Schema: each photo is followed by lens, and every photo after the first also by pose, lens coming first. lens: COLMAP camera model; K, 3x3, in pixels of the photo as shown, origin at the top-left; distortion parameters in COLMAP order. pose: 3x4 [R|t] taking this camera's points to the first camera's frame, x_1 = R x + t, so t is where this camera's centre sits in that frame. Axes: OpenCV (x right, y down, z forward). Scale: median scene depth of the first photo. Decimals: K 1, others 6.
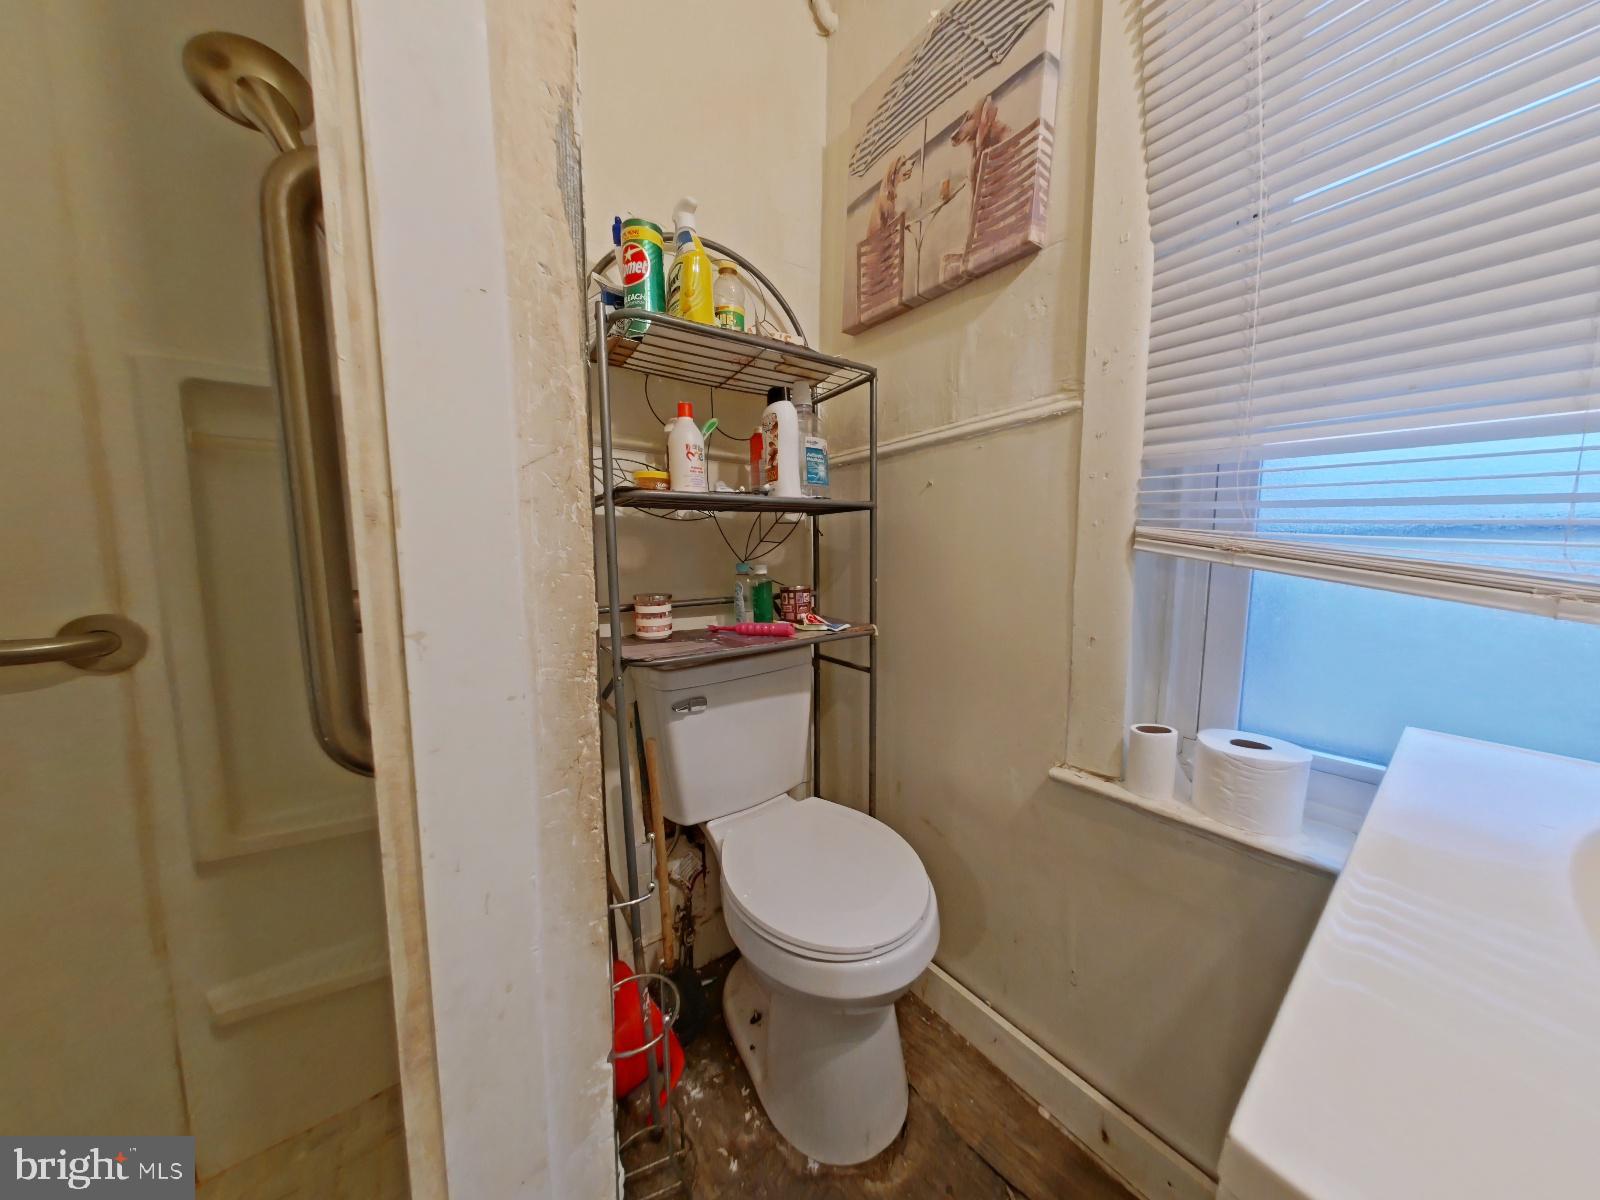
lens RADIAL K [[504.0, 0, 798.7], [0, 504.0, 604.2], [0, 0, 1]] dist [-0.000871, 0.000013]
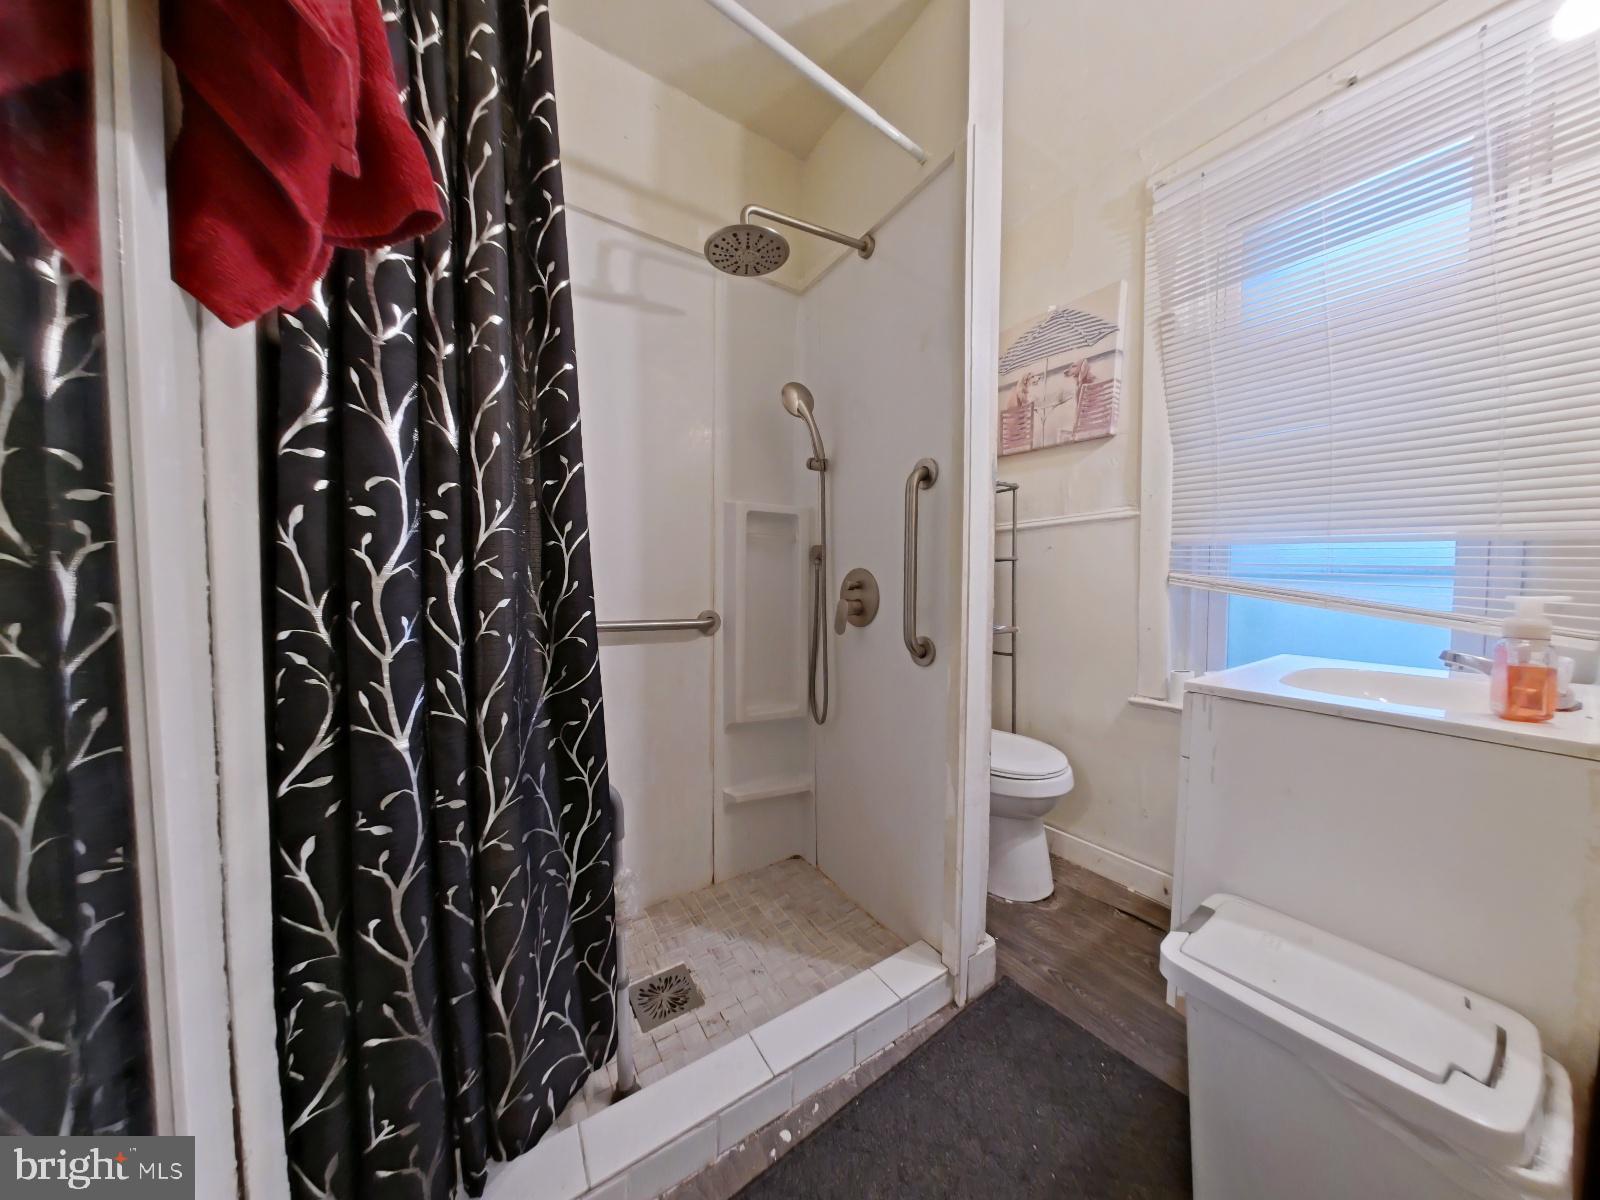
lens RADIAL K [[504.0, 0, 798.7], [0, 504.0, 604.2], [0, 0, 1]] dist [-0.000871, 0.000013]
pose [[0.998174, 0.004925, -0.060207, -0.647939], [-0.008925, 0.997757, -0.066343, 0.111136], [0.059746, 0.066759, 0.995979, -1.019725]]
